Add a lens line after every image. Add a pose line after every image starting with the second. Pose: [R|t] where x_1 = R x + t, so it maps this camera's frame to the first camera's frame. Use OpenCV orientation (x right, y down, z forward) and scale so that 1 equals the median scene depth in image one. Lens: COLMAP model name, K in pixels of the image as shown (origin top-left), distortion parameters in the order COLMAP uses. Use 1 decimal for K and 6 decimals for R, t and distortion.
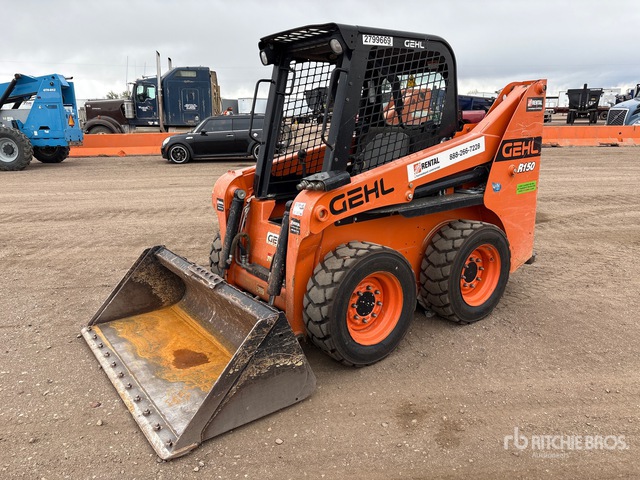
lens RADIAL K [[483.5, 0, 320.0], [0, 483.5, 240.0], [0, 0, 1]] dist [-0.002087, -0.001238]
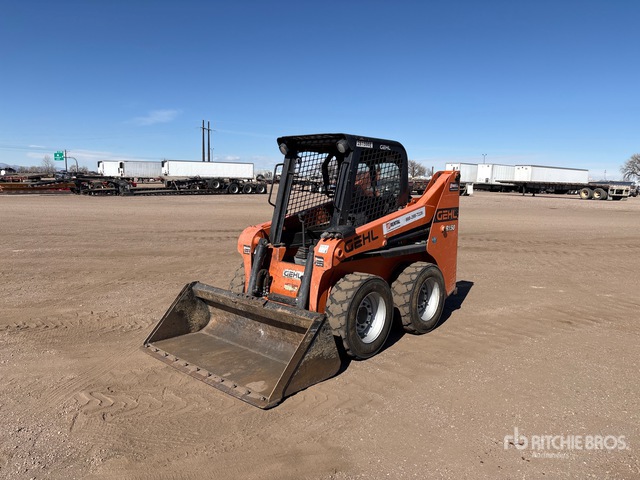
lens RADIAL K [[483.5, 0, 320.0], [0, 483.5, 240.0], [0, 0, 1]] dist [-0.002087, -0.001238]
pose [[0.974551, 0.015300, 0.223644, -0.328684], [0.014330, 0.991376, -0.130263, 0.084946], [-0.223708, 0.130153, 0.965927, -0.389922]]
